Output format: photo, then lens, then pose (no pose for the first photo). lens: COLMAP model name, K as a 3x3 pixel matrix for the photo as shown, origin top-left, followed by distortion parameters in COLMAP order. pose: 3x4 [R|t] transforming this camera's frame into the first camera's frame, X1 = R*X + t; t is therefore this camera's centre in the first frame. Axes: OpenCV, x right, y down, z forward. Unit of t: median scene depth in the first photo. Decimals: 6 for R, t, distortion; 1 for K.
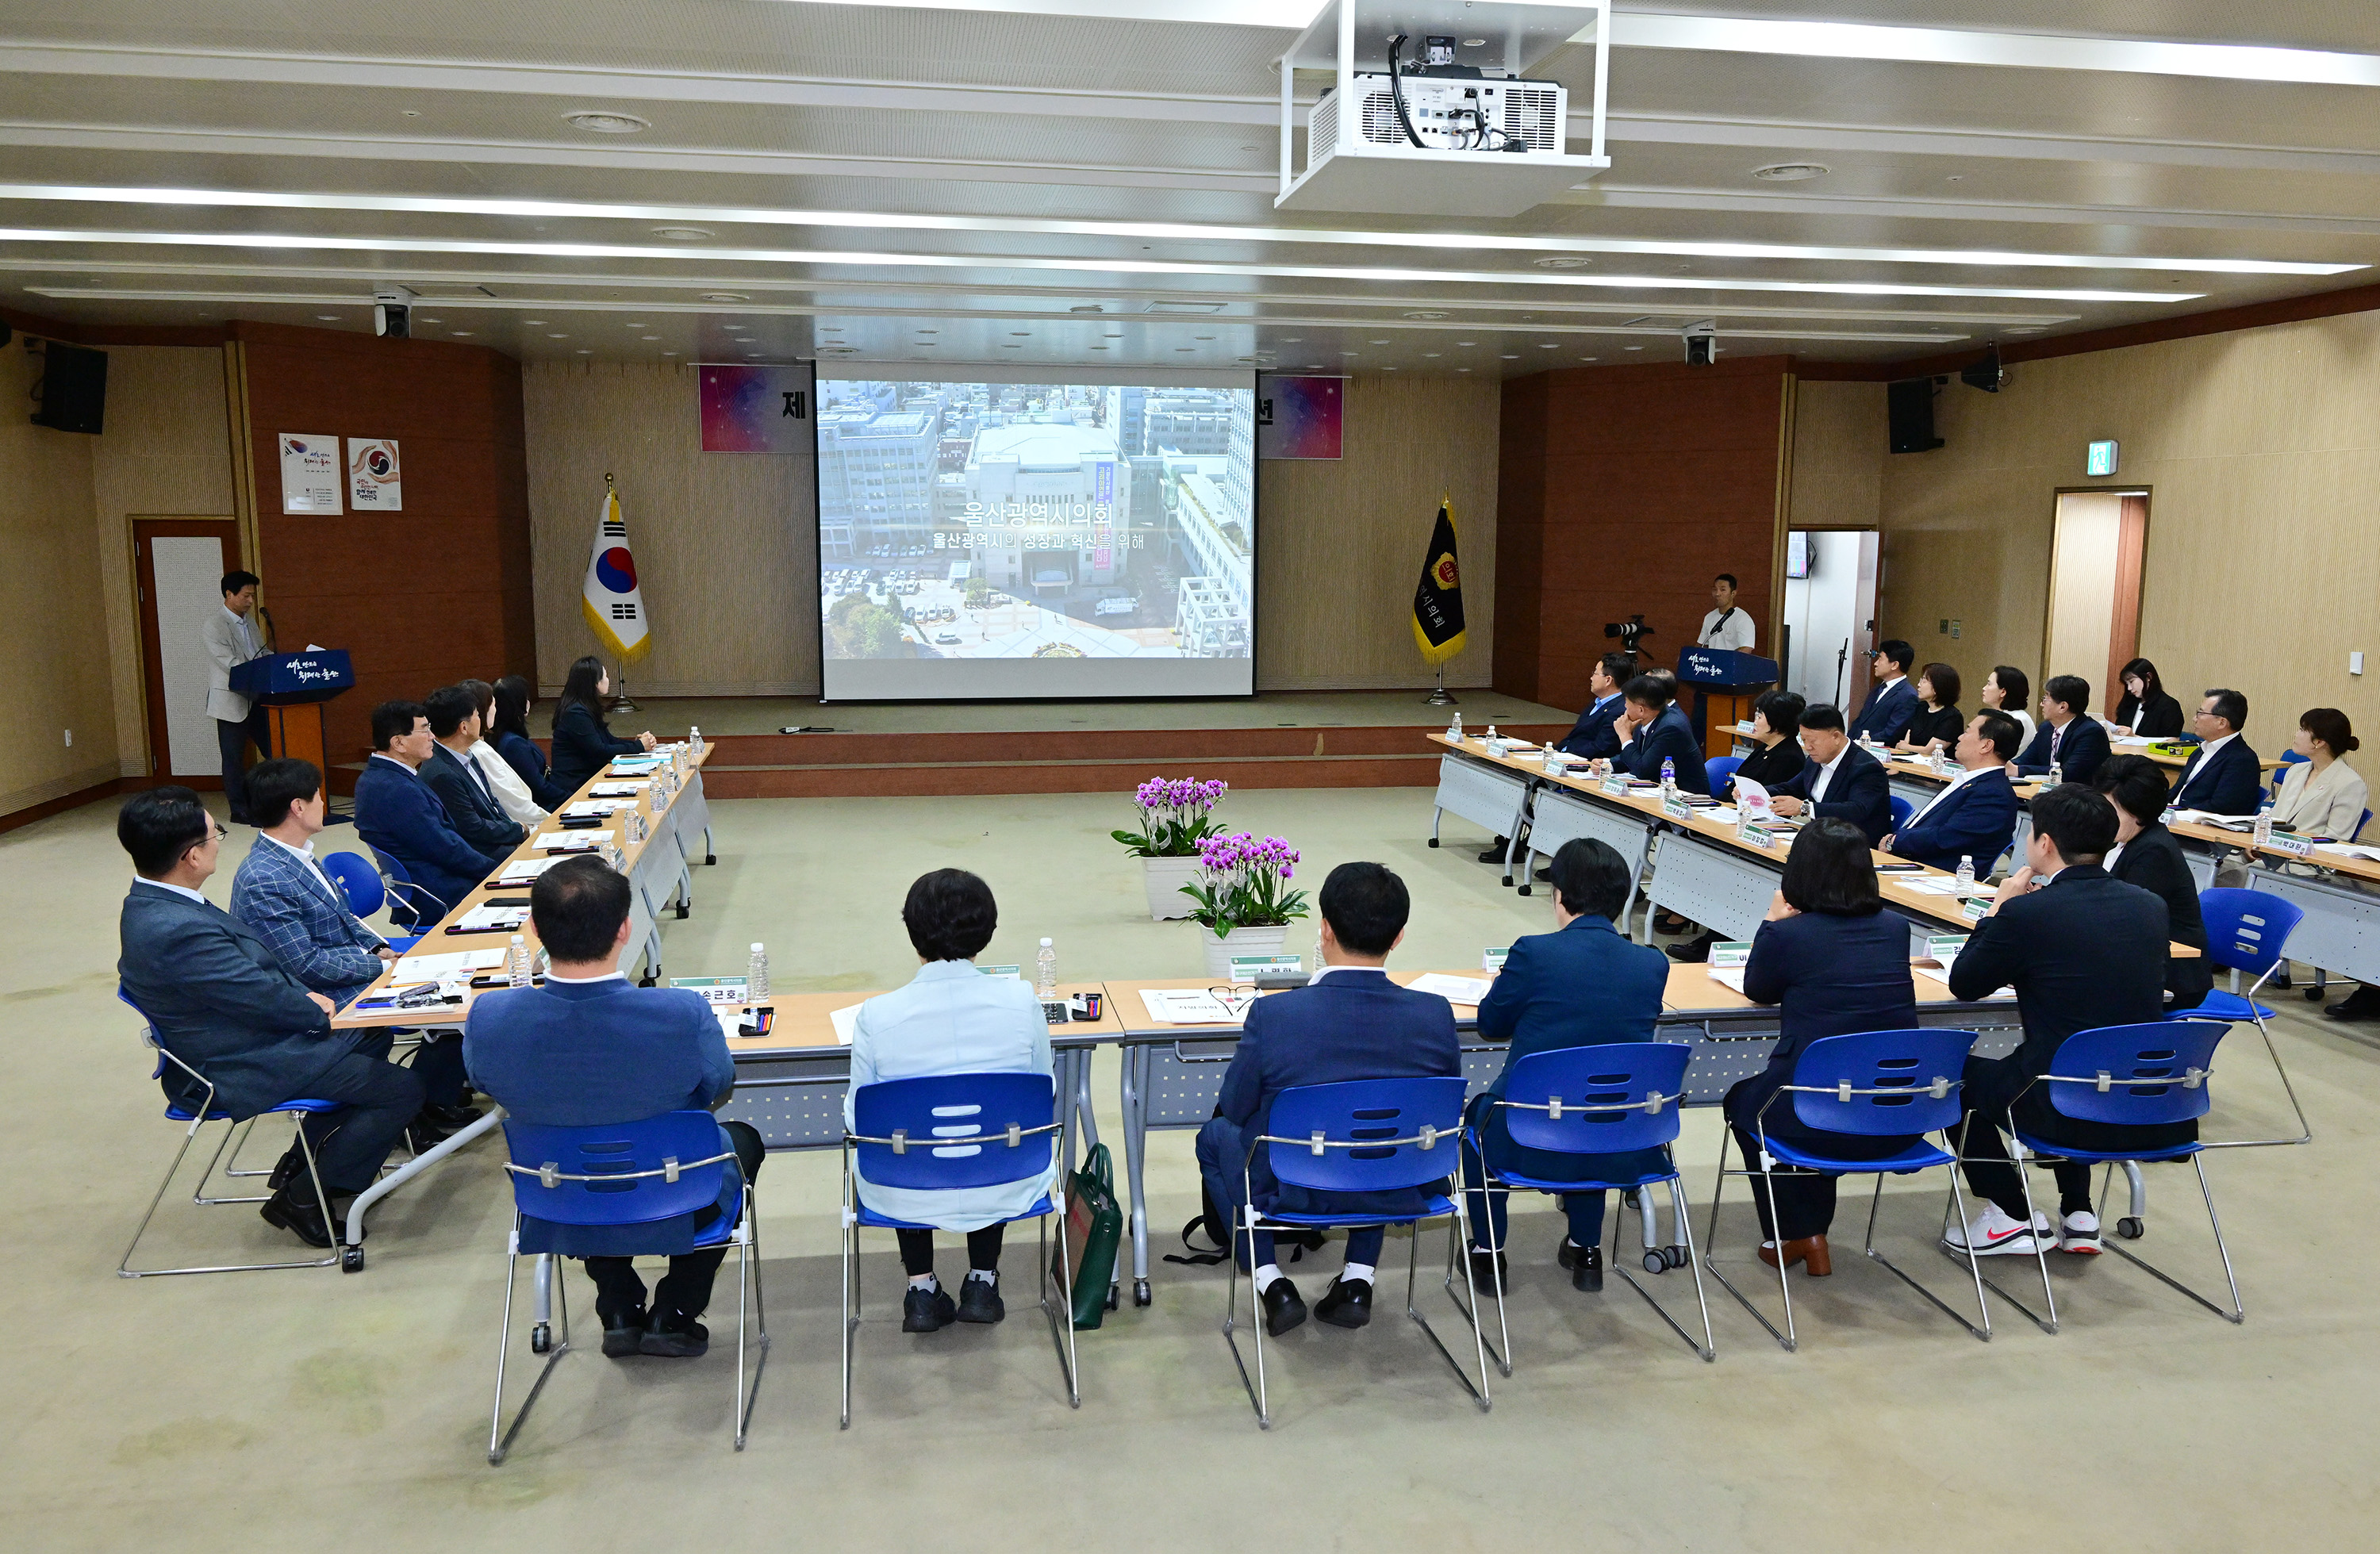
lens RADIAL K [[1666.2, 0, 1190.0], [0, 1666.2, 777.0], [0, 0, 1]] dist [-0.000239, 0.004172]
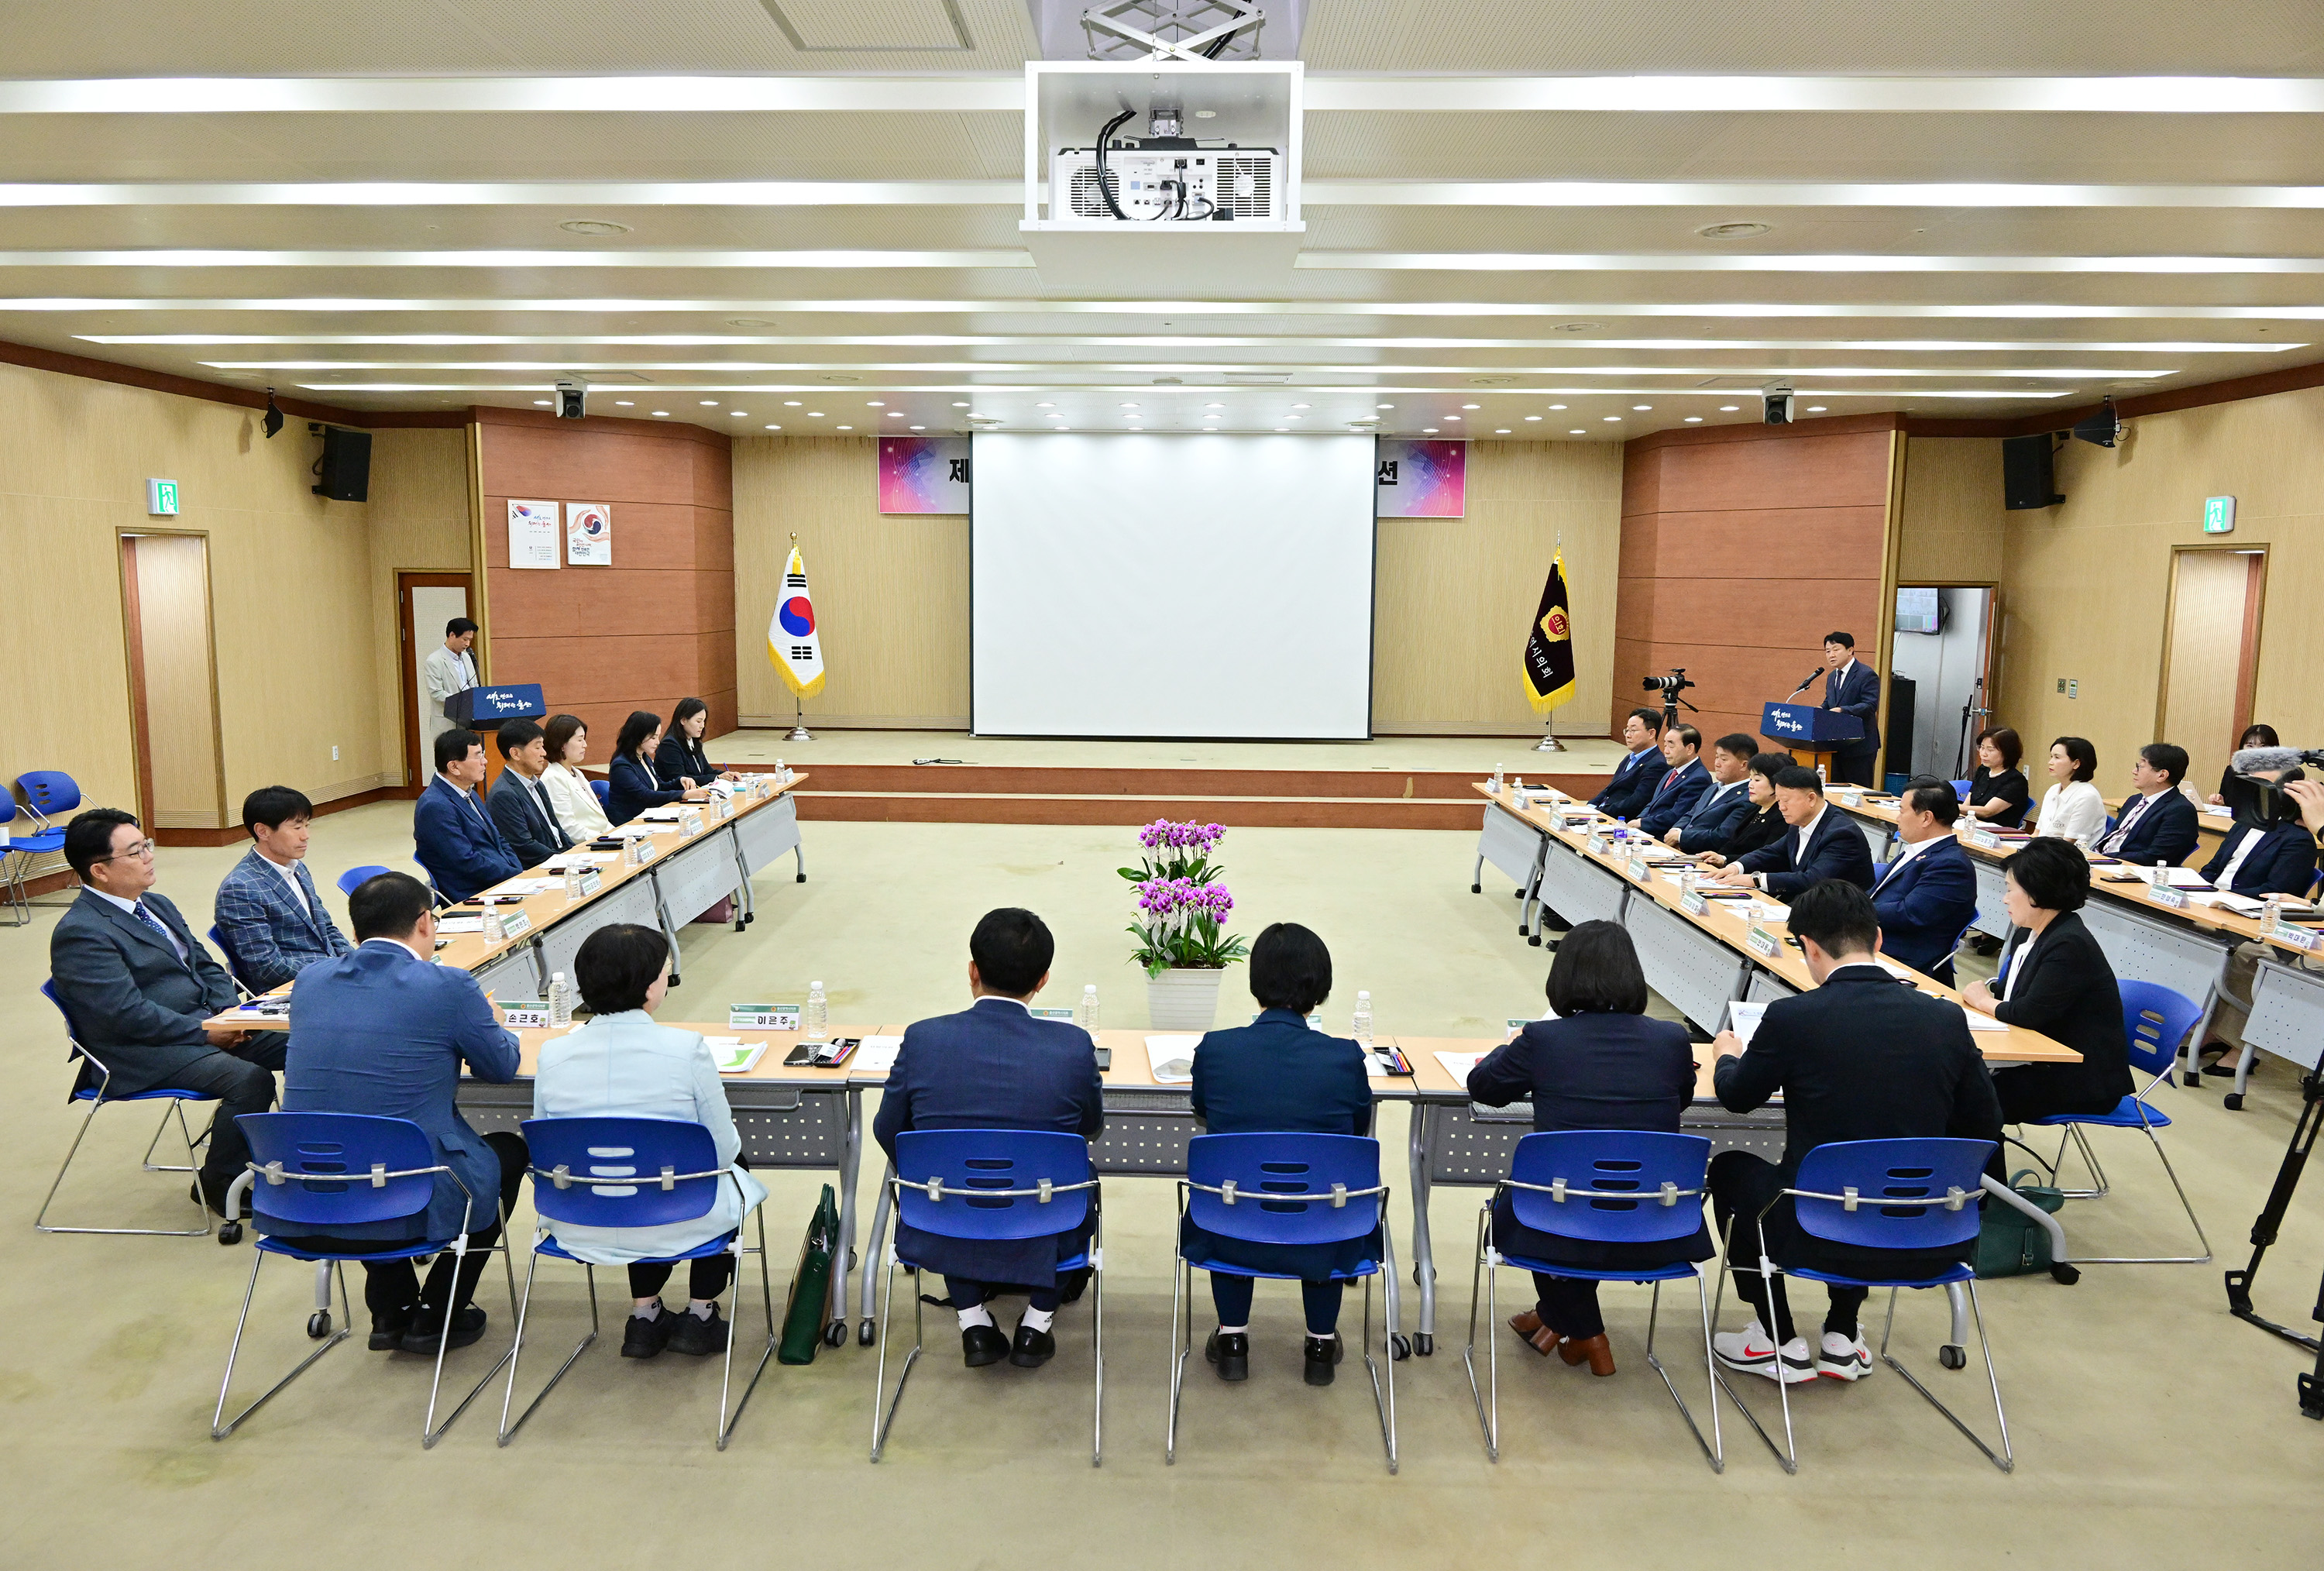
lens RADIAL K [[1503.2, 0, 1162.0], [0, 1503.2, 785.5], [0, 0, 1]] dist [-0.001706, -0.002572]
pose [[0.982406, 0.029374, -0.184434, 0.129148], [-0.031171, 0.999491, -0.006848, -0.012249], [0.184139, 0.012477, 0.982821, 0.045422]]
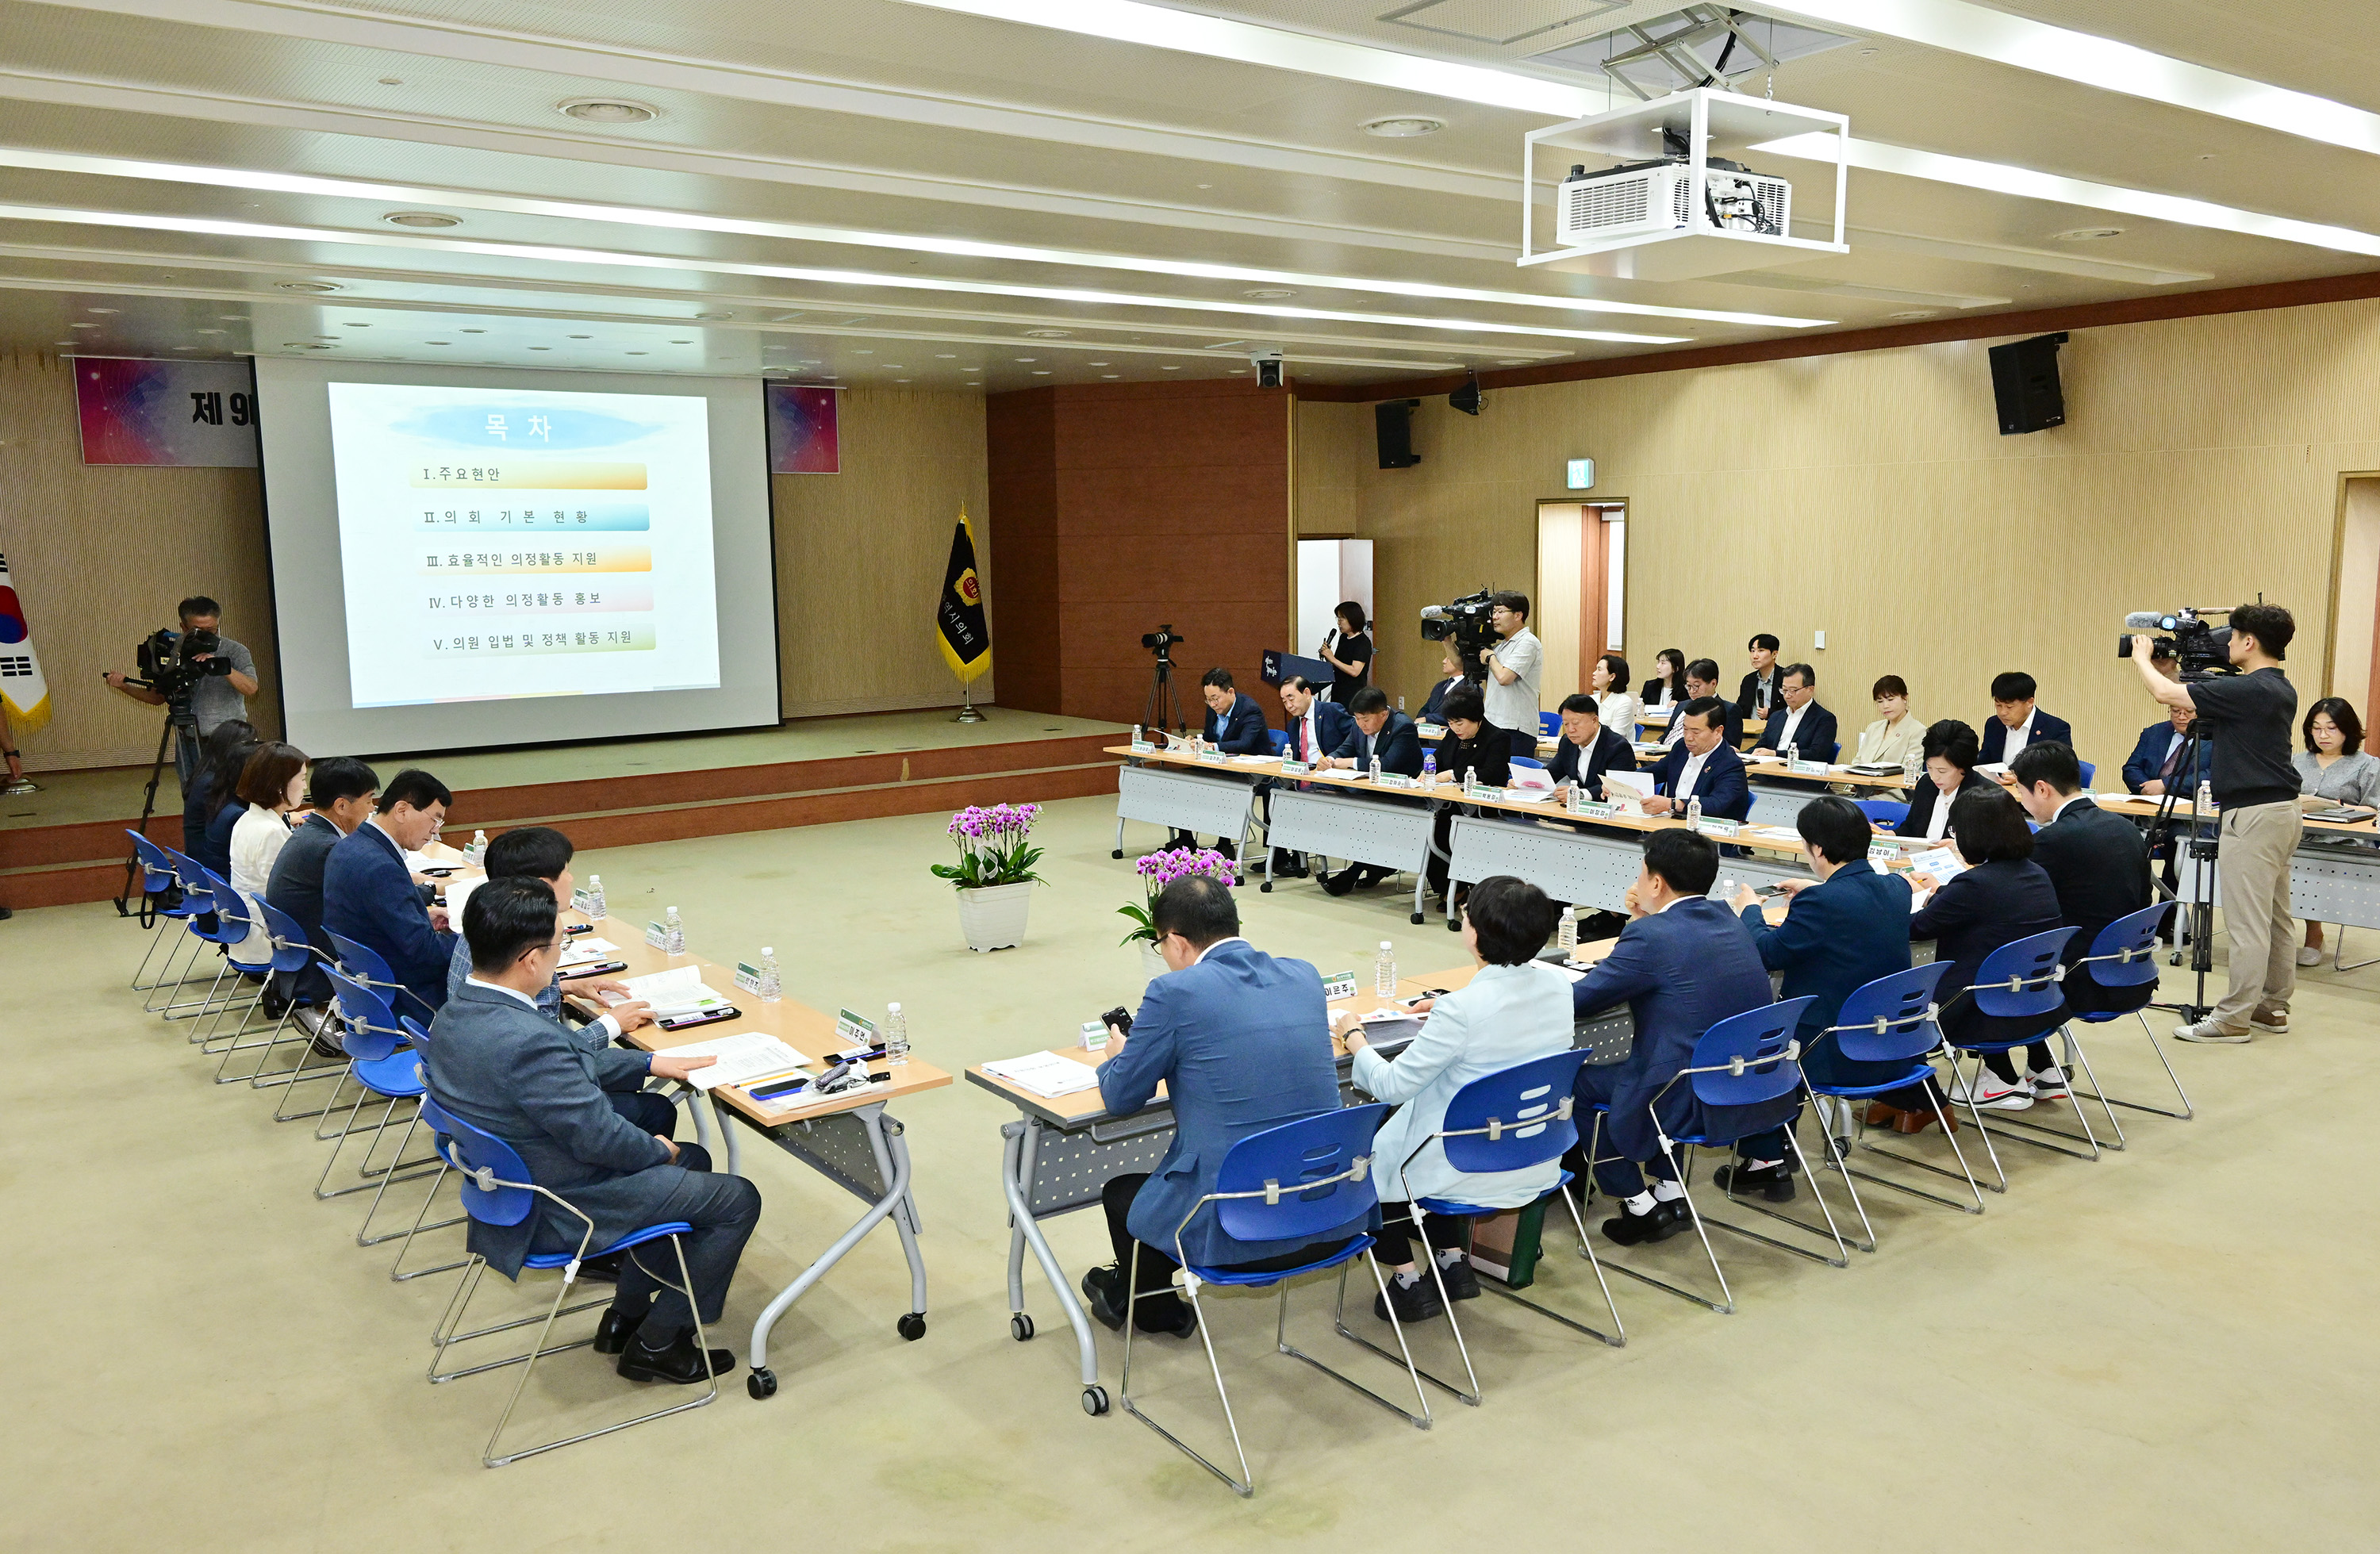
lens RADIAL K [[1760.7, 0, 1125.3], [0, 1760.7, 800.2], [0, 0, 1]] dist [0.015963, 0.000727]
pose [[0.908290, -0.077972, 0.411010, -0.295912], [0.078062, 0.996810, 0.016594, -0.011273], [-0.410993, 0.017012, 0.911480, 0.017215]]
